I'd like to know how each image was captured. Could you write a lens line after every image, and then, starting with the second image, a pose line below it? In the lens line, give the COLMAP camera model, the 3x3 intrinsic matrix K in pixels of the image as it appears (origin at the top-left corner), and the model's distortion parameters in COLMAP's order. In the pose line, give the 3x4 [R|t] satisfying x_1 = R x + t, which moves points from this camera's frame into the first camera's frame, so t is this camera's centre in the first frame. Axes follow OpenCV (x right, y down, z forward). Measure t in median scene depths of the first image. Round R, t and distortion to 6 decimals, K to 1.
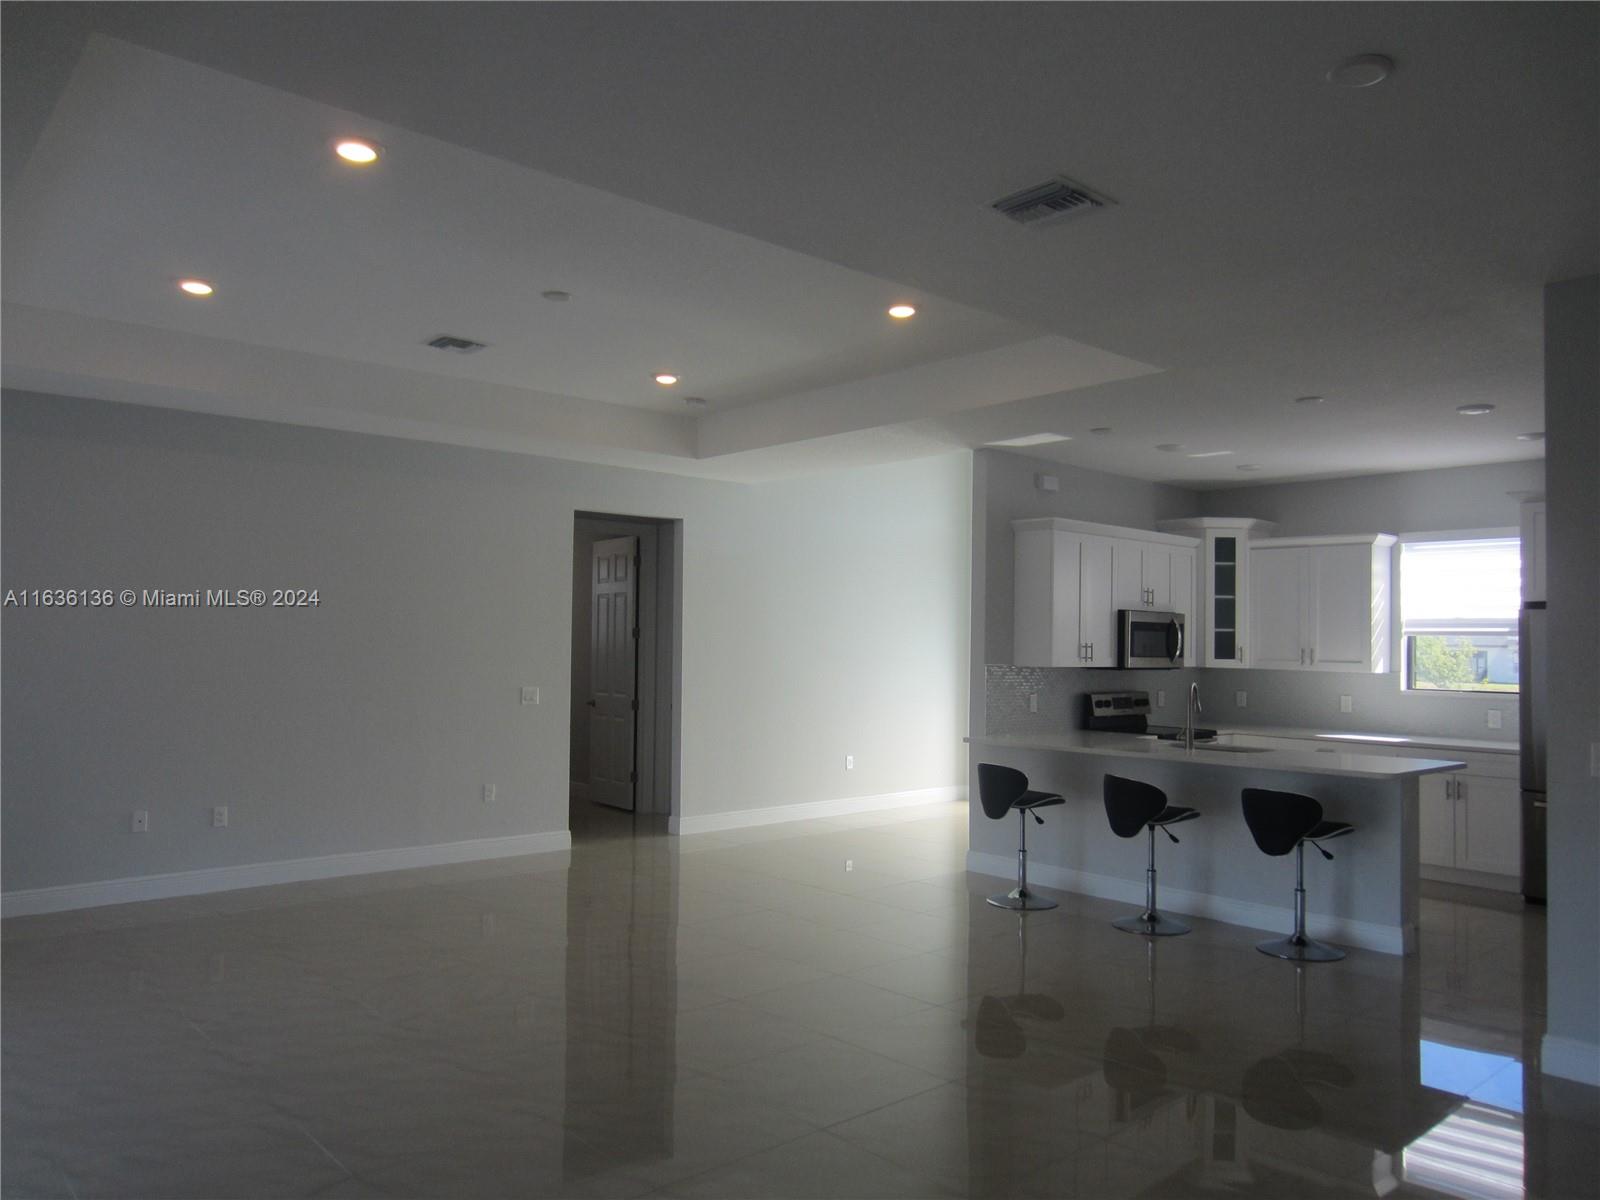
lens RADIAL K [[1142.5, 0, 803.1], [0, 1142.5, 596.0], [0, 0, 1]] dist [-0.038340, 0.011353]
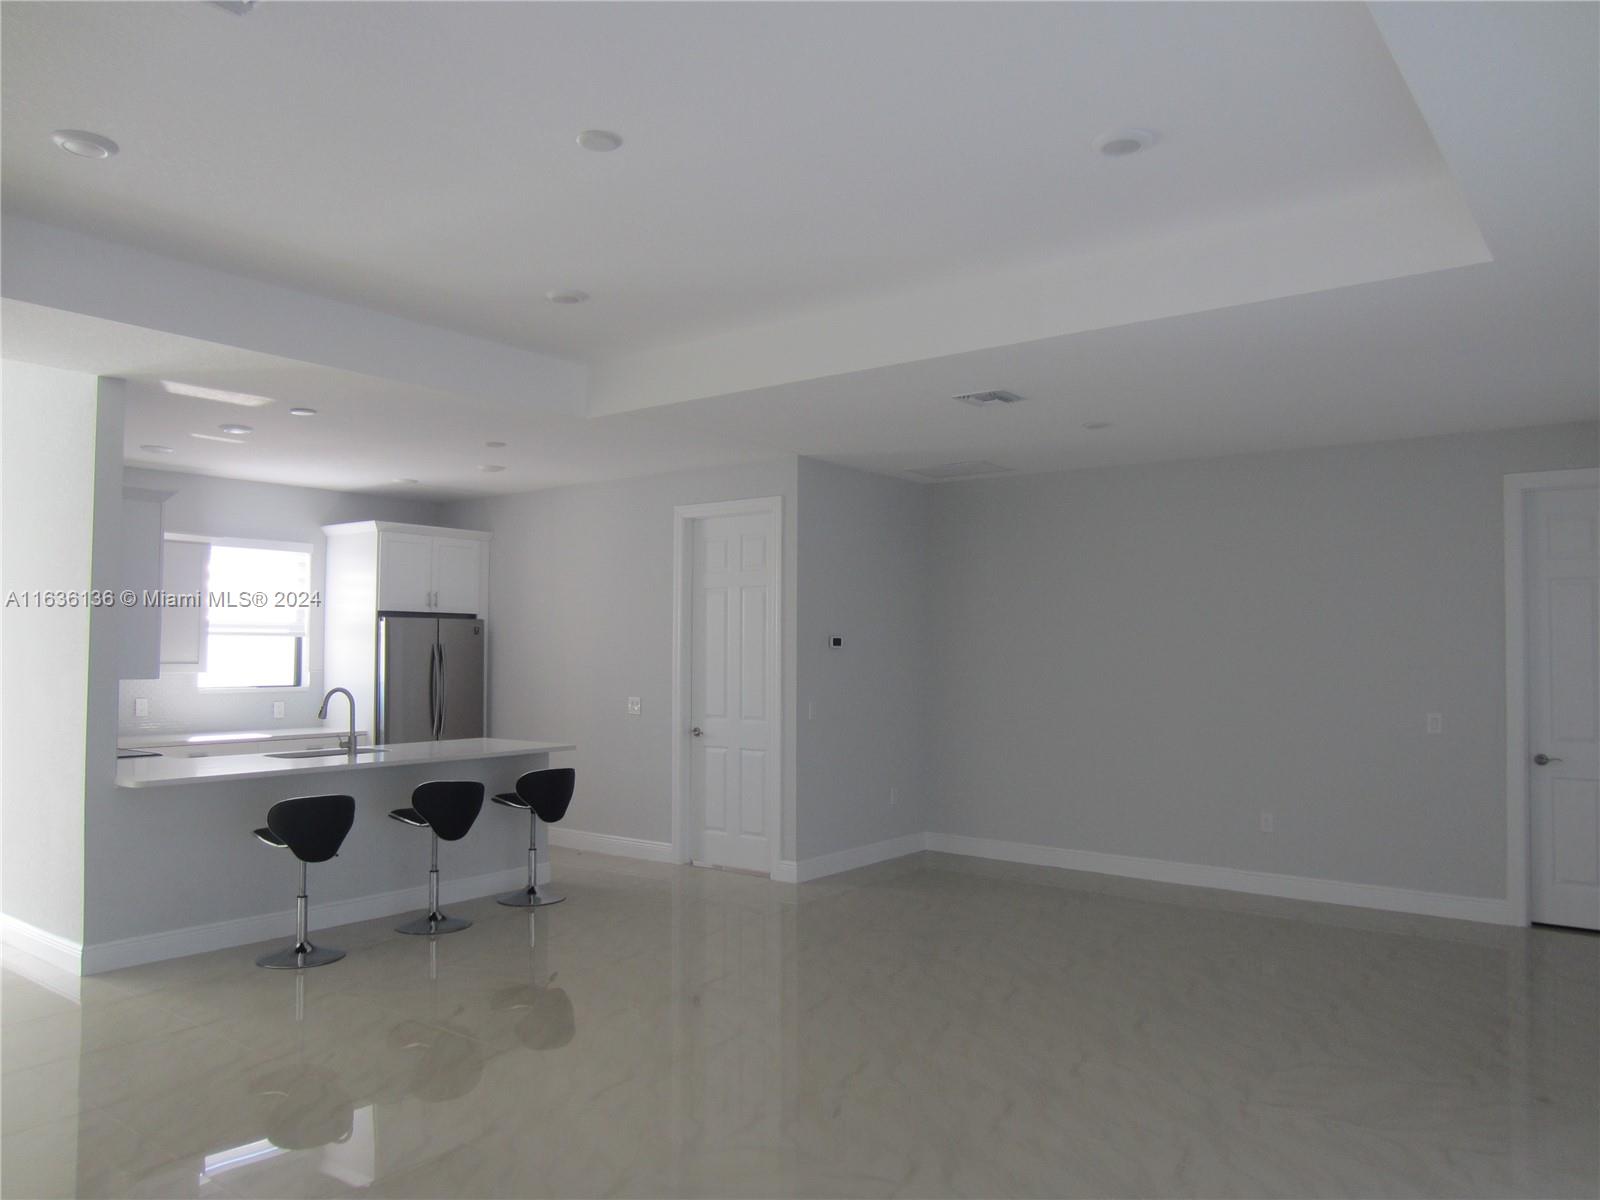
lens RADIAL K [[1142.5, 0, 811.8], [0, 1142.5, 600.2], [0, 0, 1]] dist [-0.038340, 0.011353]
pose [[-0.186870, 0.024717, 0.982074, -0.603790], [-0.041134, 0.998610, -0.032960, 0.014989], [-0.981523, -0.046556, -0.185594, 0.689797]]
